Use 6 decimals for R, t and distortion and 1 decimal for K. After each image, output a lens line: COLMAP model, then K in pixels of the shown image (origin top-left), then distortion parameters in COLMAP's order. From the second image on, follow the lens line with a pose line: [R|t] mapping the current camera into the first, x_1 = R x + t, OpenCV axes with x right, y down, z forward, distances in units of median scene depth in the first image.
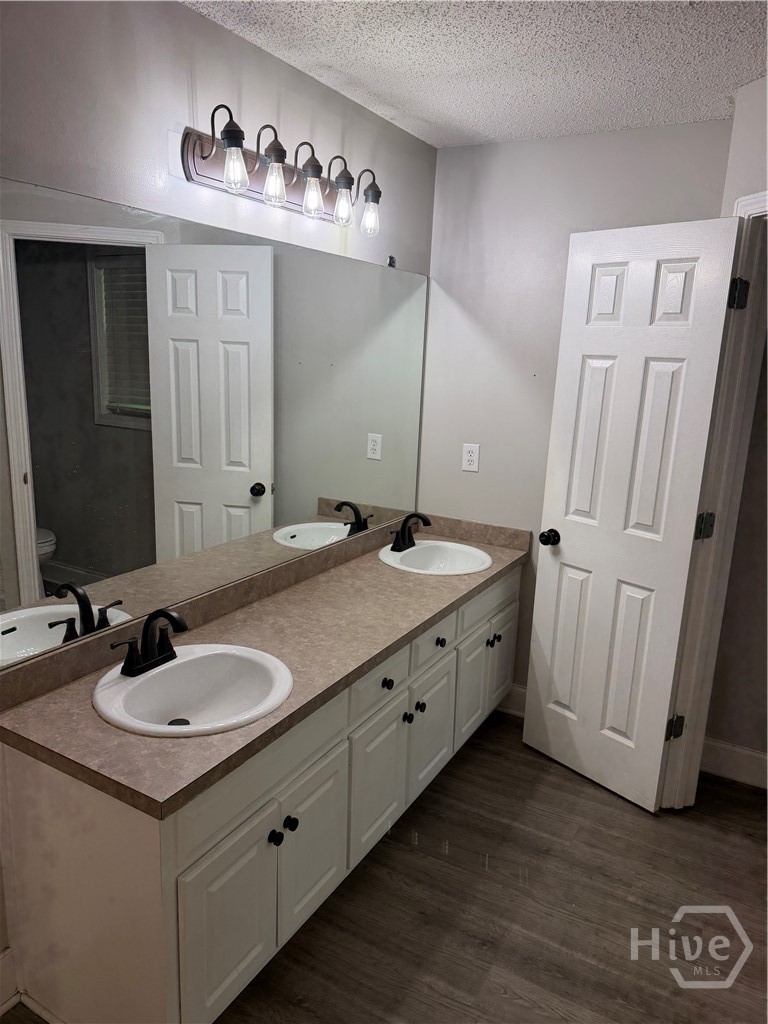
lens RADIAL K [[726.0, 0, 381.4], [0, 726.0, 516.9], [0, 0, 1]] dist [0.045393, -0.059406]
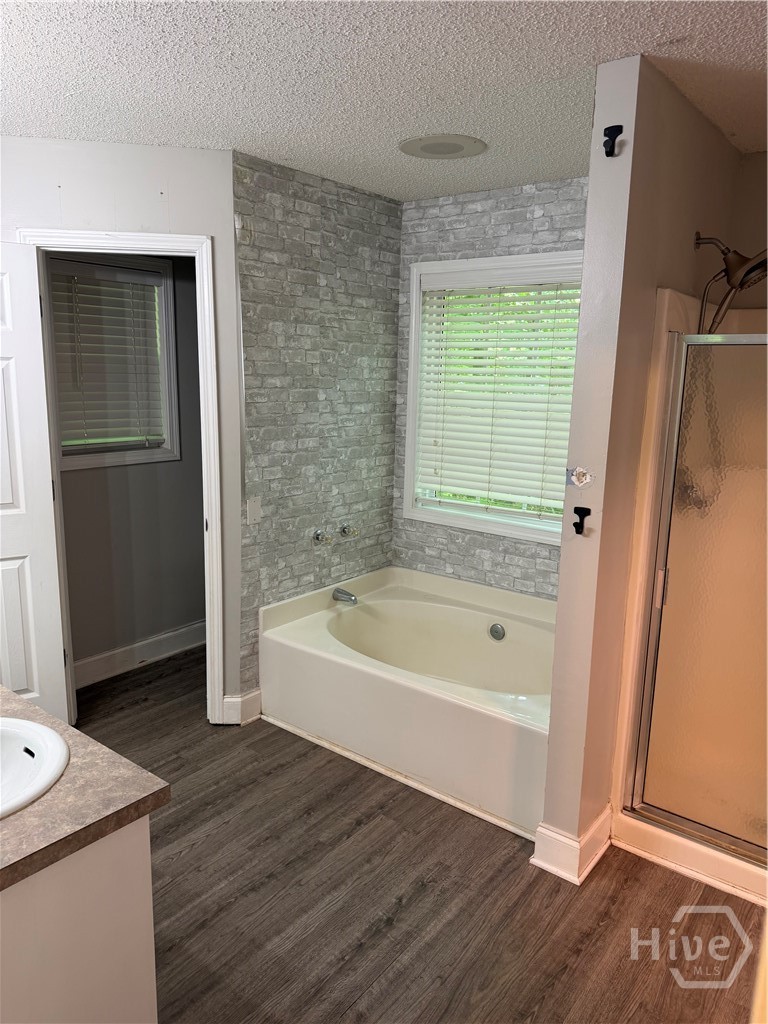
lens RADIAL K [[726.0, 0, 382.0], [0, 726.0, 511.2], [0, 0, 1]] dist [0.045393, -0.059406]
pose [[0.136804, -0.226413, 0.964376, -0.696877], [0.208550, 0.958293, 0.195400, -0.083085], [-0.968396, 0.174389, 0.178317, 0.248105]]
